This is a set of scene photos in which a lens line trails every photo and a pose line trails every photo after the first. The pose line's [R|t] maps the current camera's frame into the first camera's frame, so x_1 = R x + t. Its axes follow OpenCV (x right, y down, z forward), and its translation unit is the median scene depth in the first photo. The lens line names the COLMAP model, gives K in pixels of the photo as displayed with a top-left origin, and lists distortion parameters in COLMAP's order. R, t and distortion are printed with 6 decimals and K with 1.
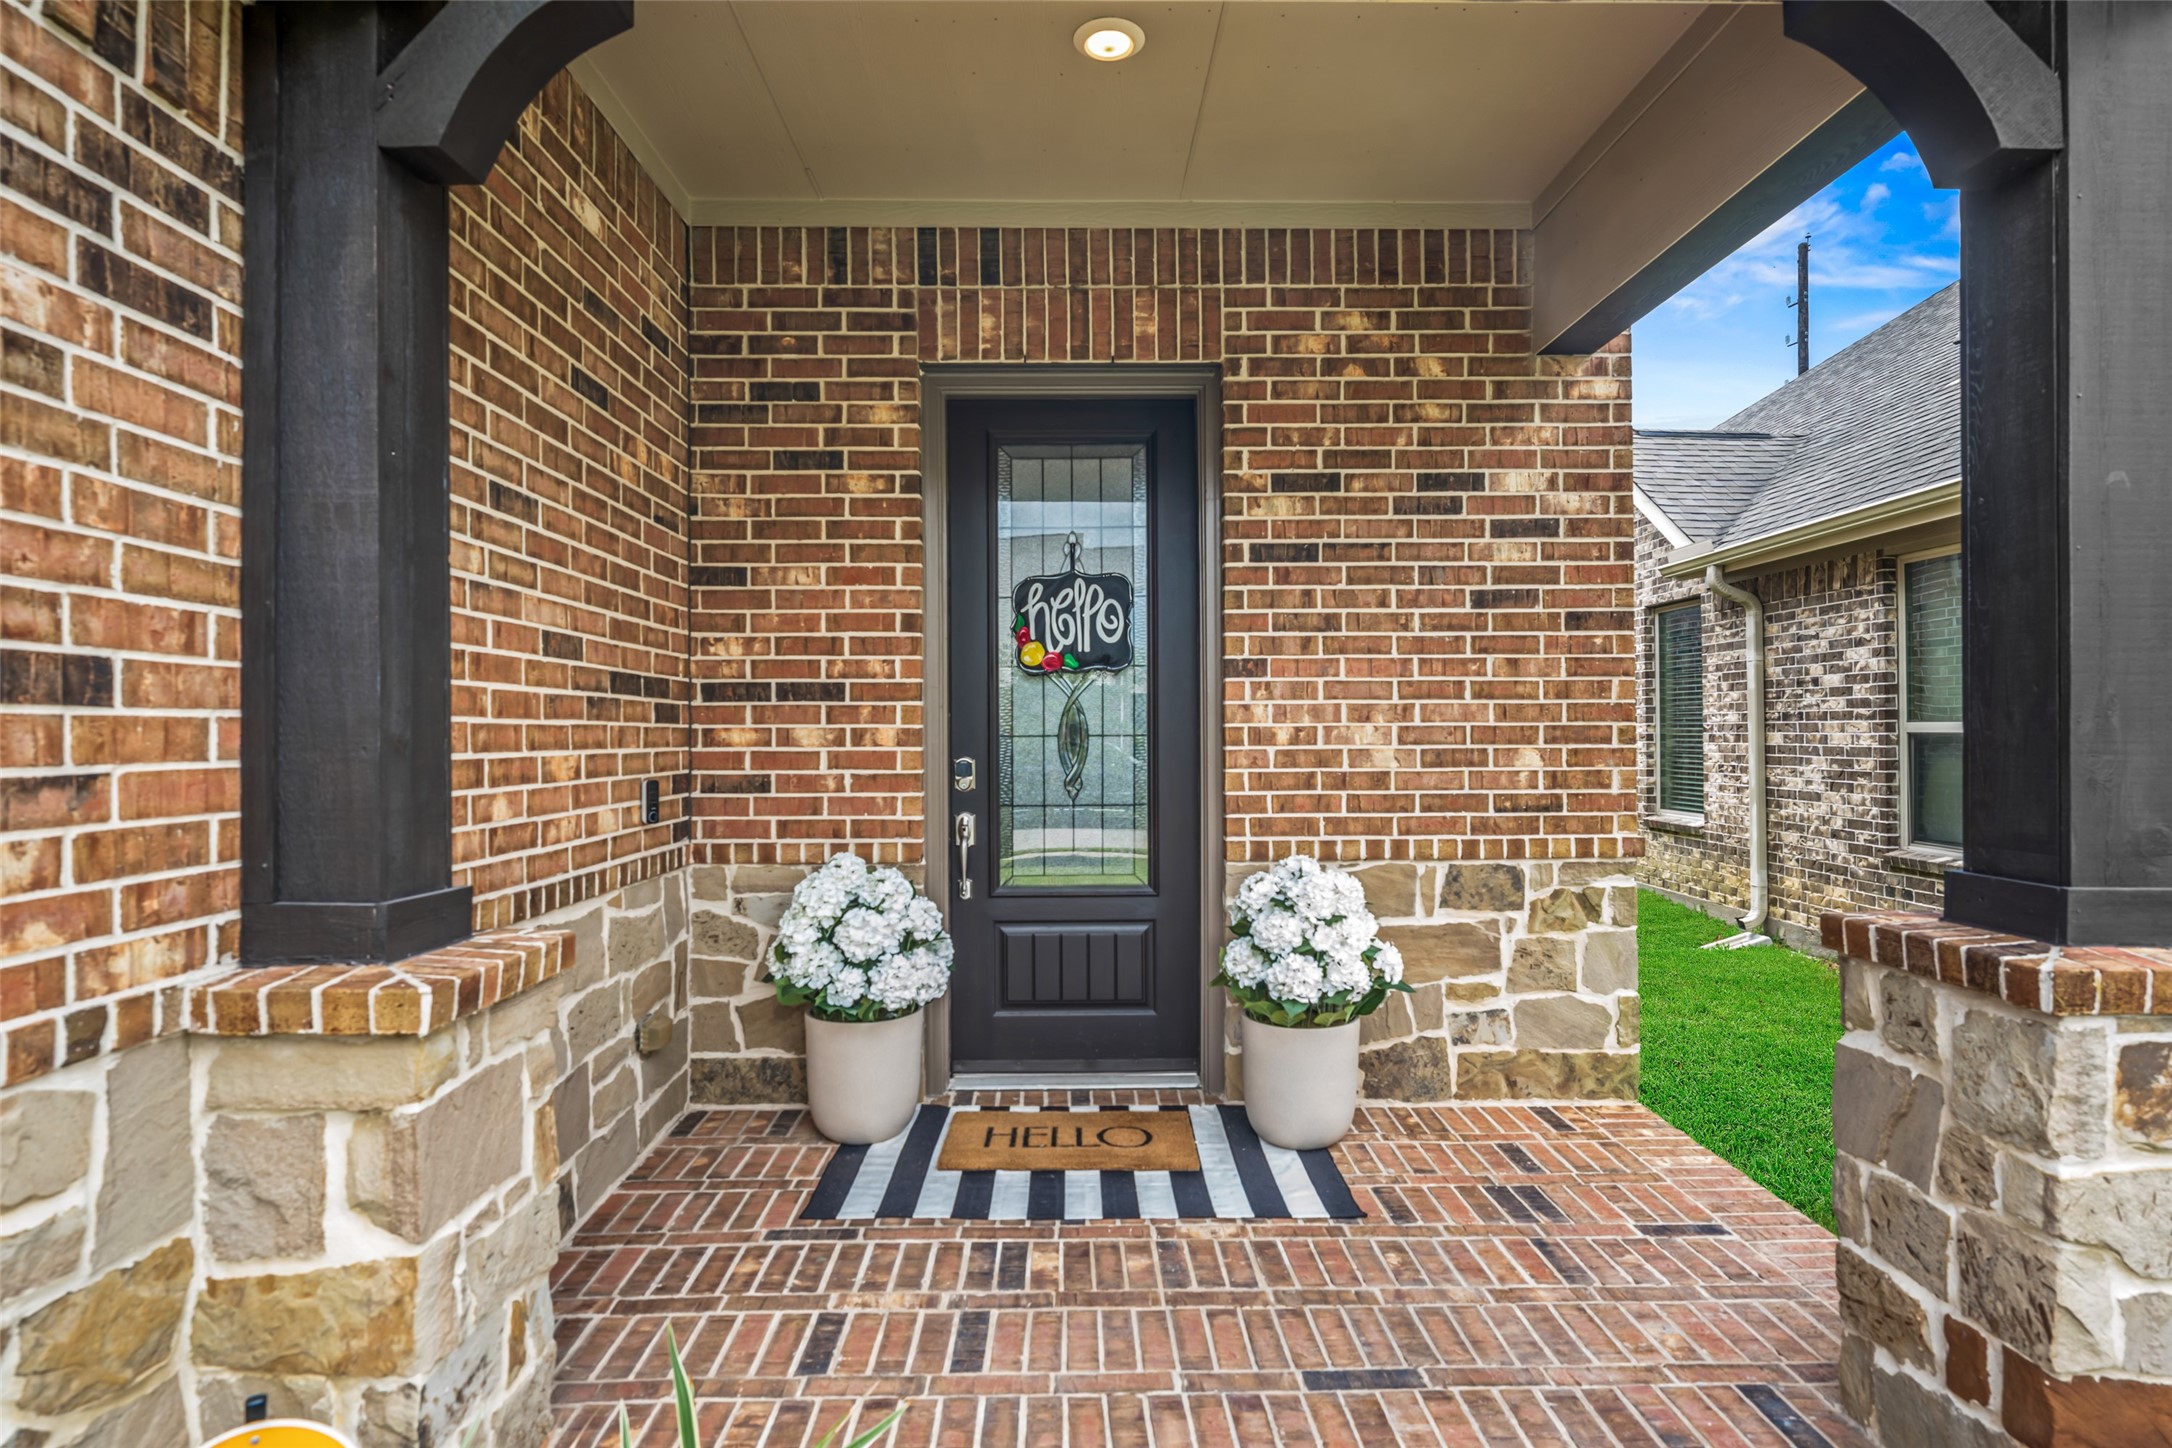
lens RADIAL K [[1150.5, 0, 1081.0], [0, 1150.5, 719.6], [0, 0, 1]] dist [0.000051, -0.000380]
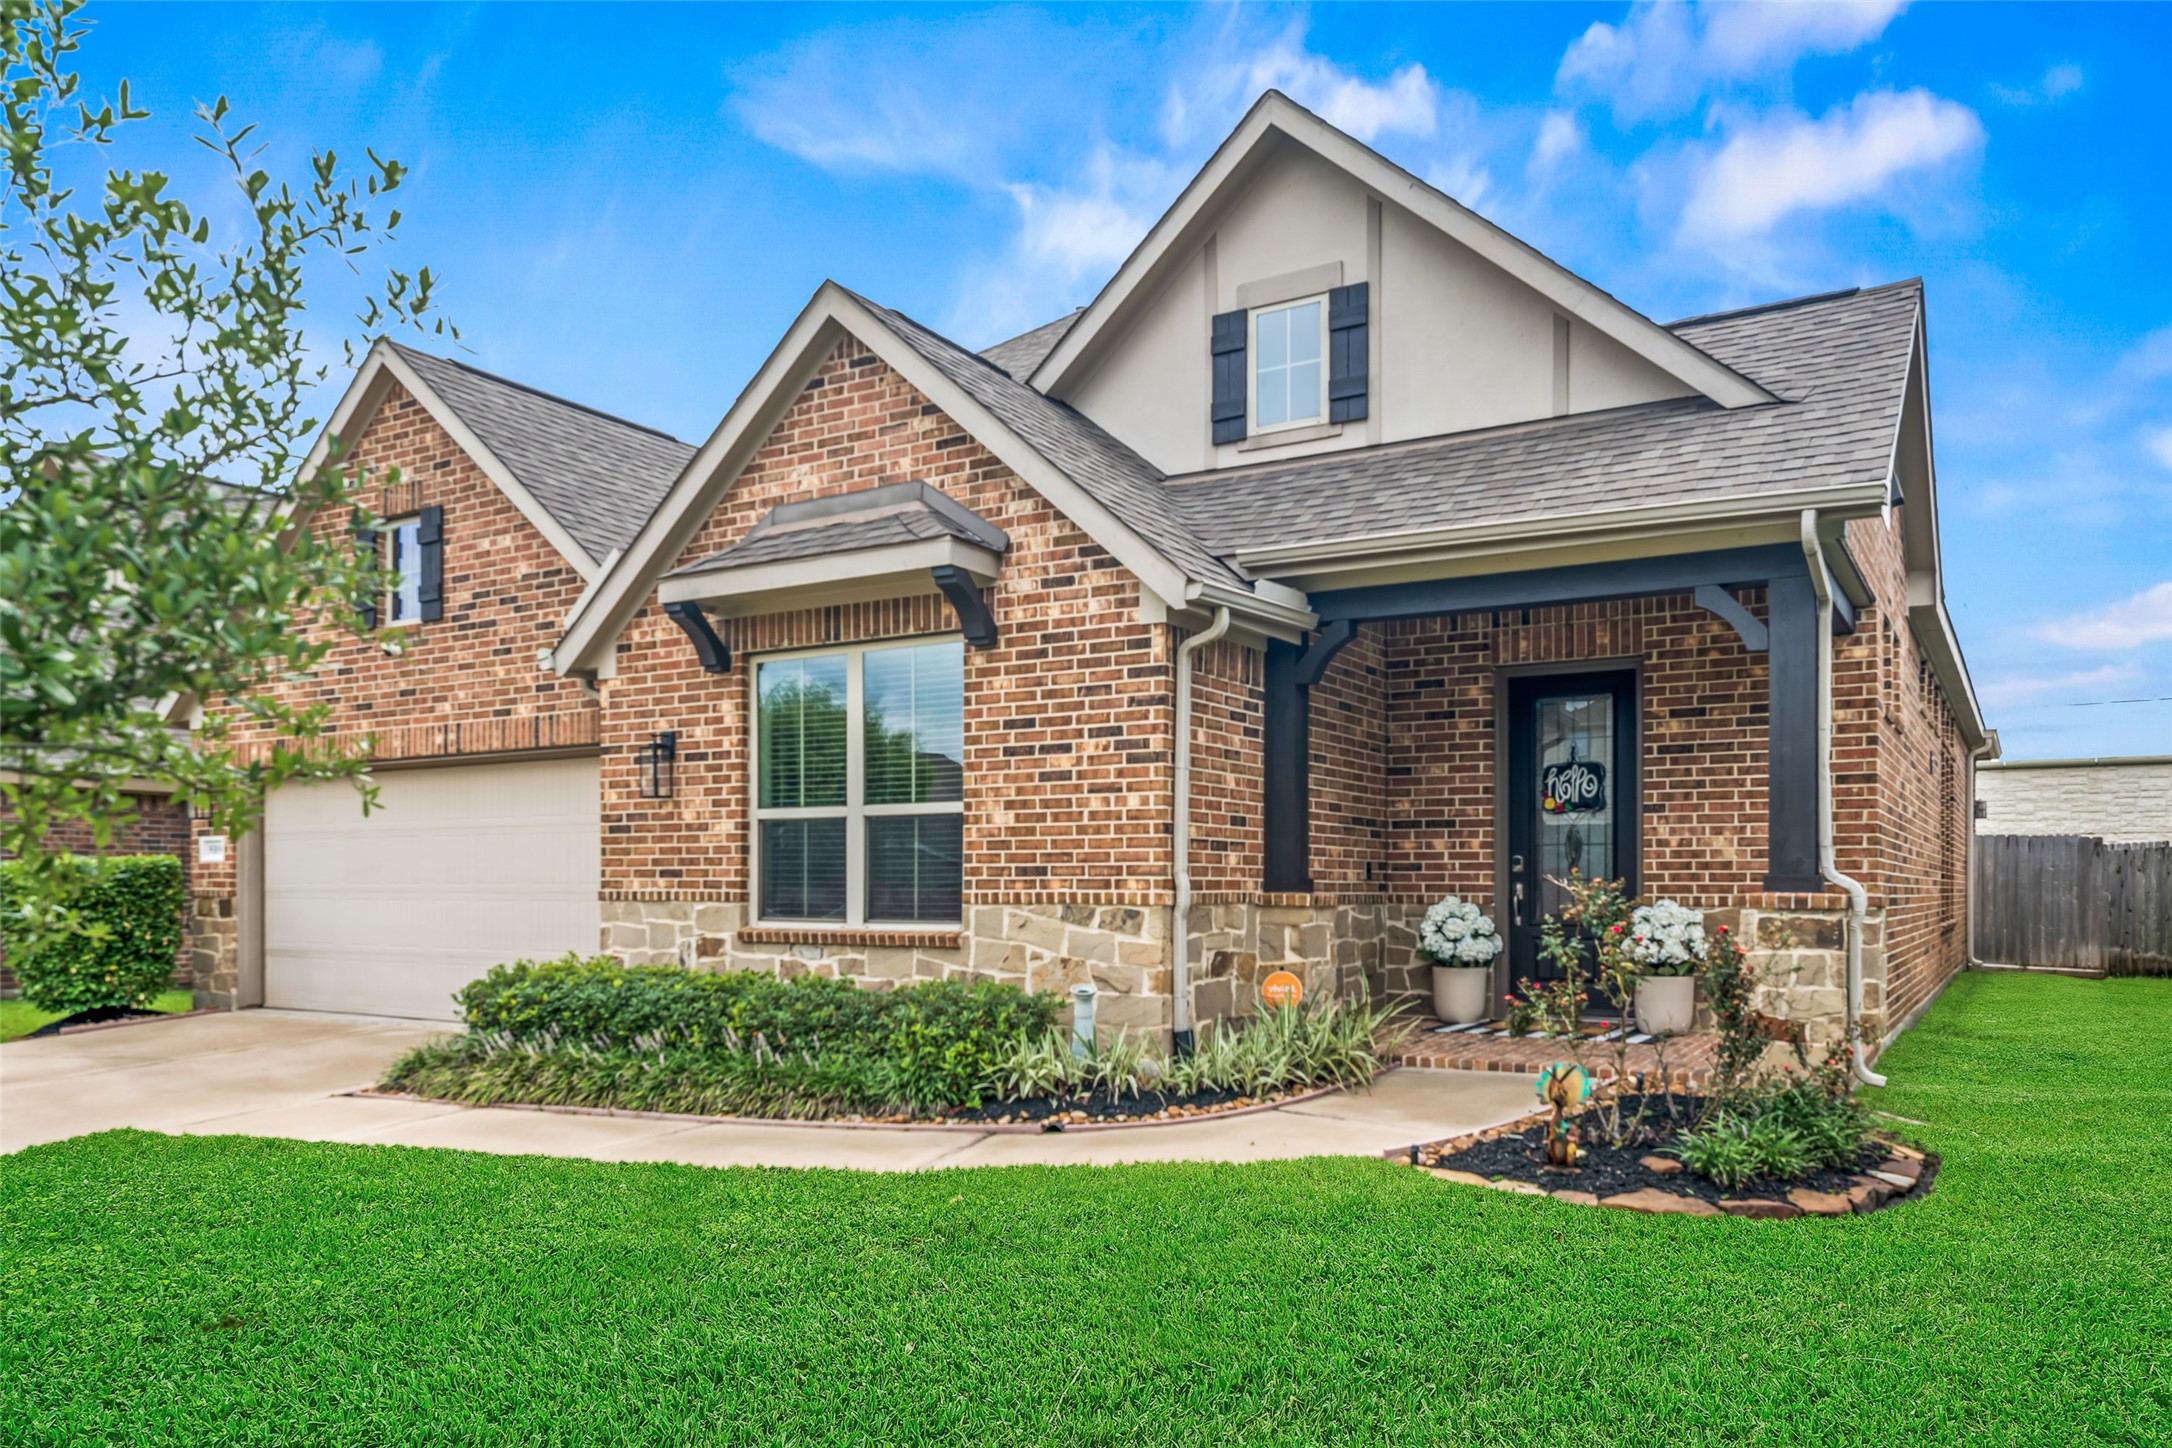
lens RADIAL K [[1534.5, 0, 1079.9], [0, 1534.5, 888.3], [0, 0, 1]] dist [0.002190, 0.001009]
pose [[0.842236, 0.007363, -0.539059, 0.734444], [-0.001509, 0.999935, 0.011301, 0.063951], [0.539107, -0.008705, 0.842192, -1.753017]]
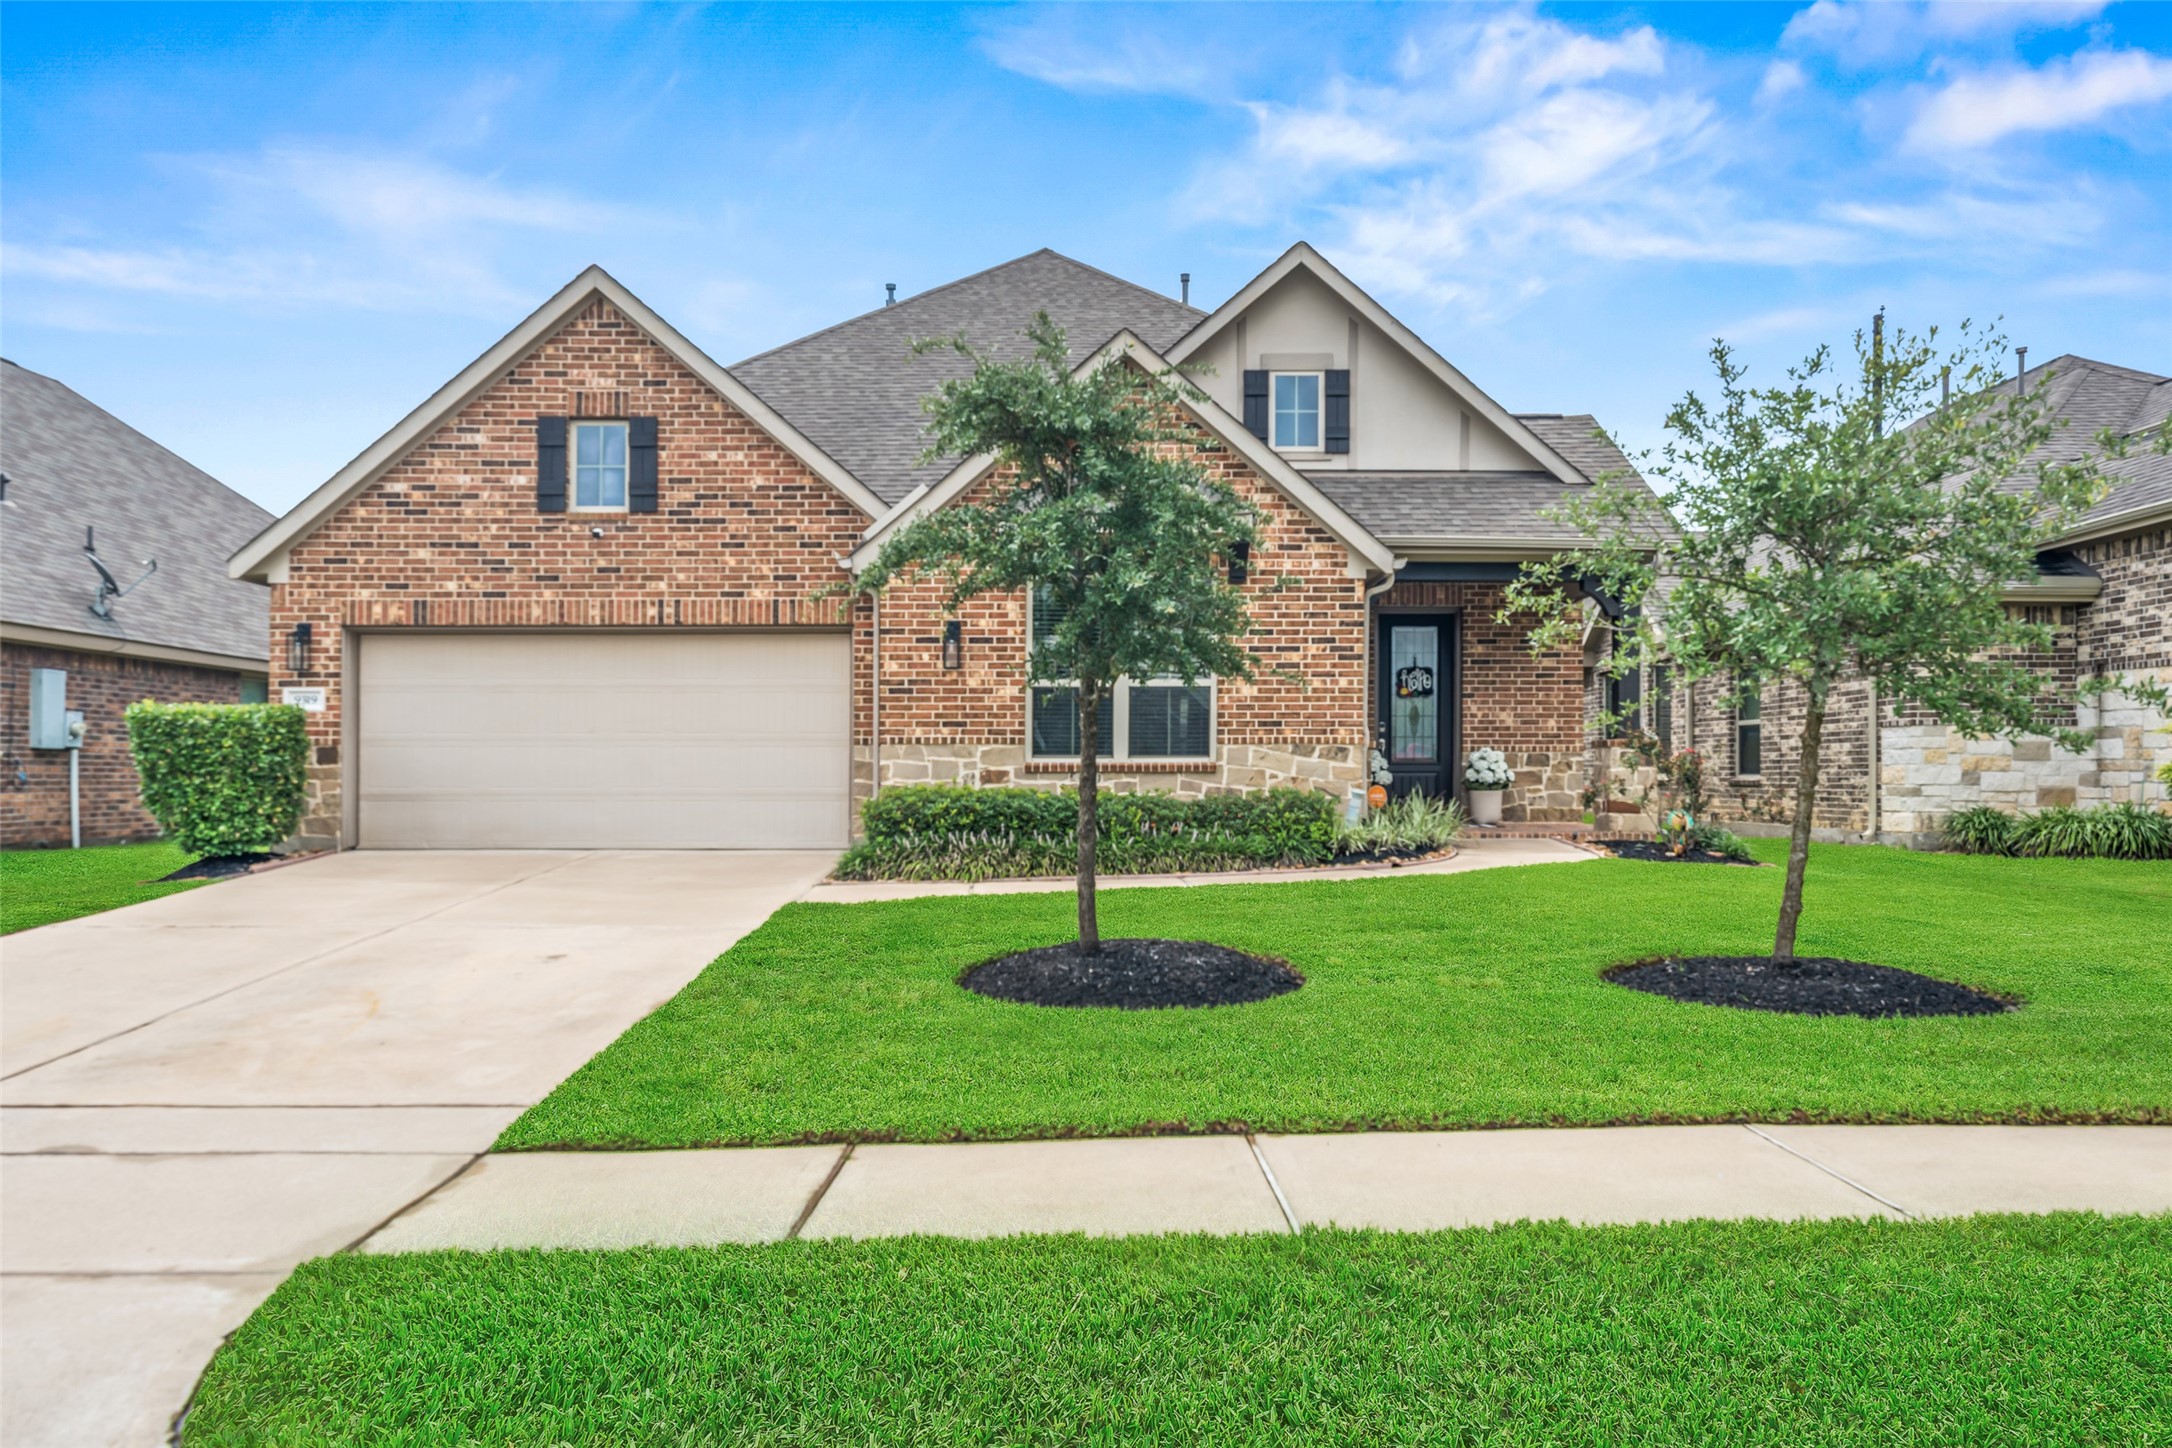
lens RADIAL K [[1491.2, 0, 1085.7], [0, 1491.2, 772.2], [0, 0, 1]] dist [0.002422, 0.000418]
pose [[0.999959, 0.005529, -0.007199, -0.965471], [-0.005473, 0.999955, 0.007752, 0.155072], [0.007241, -0.007712, 0.999944, -3.453904]]
